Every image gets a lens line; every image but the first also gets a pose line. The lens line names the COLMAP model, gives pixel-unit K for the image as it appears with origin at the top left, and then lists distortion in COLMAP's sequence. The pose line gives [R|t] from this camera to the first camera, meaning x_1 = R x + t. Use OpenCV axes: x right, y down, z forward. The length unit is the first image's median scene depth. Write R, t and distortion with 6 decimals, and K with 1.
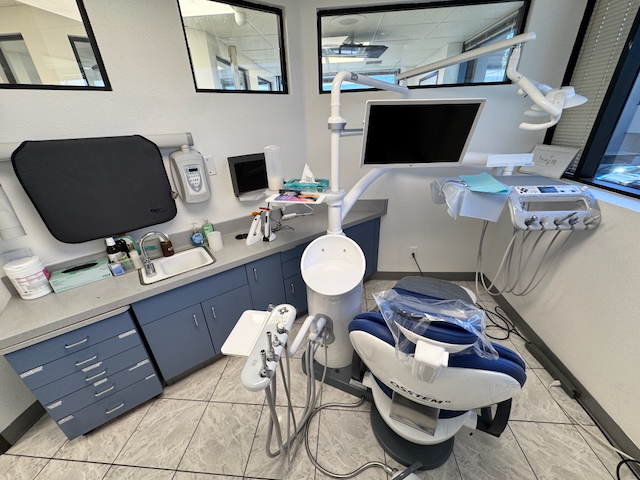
lens RADIAL K [[256.7, 0, 320.0], [0, 256.7, 240.0], [0, 0, 1]] dist [-0.000422, -0.000057]
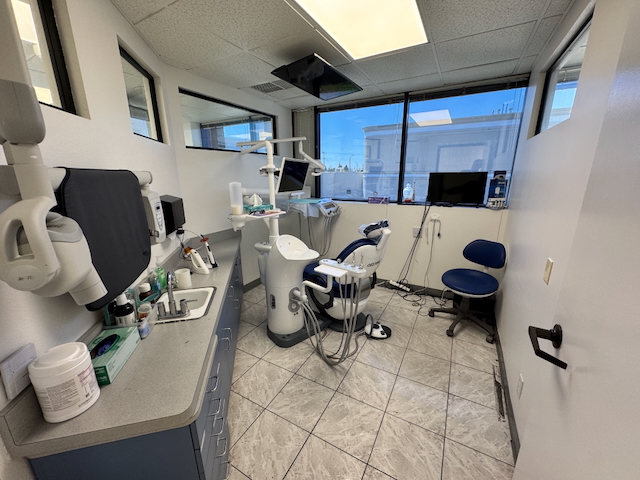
lens RADIAL K [[256.7, 0, 320.0], [0, 256.7, 240.0], [0, 0, 1]] dist [-0.000422, -0.000057]
pose [[0.424306, -0.199468, 0.883276, -1.268801], [0.387890, 0.921449, 0.021755, 0.065386], [-0.818233, 0.333383, 0.468348, 0.081288]]
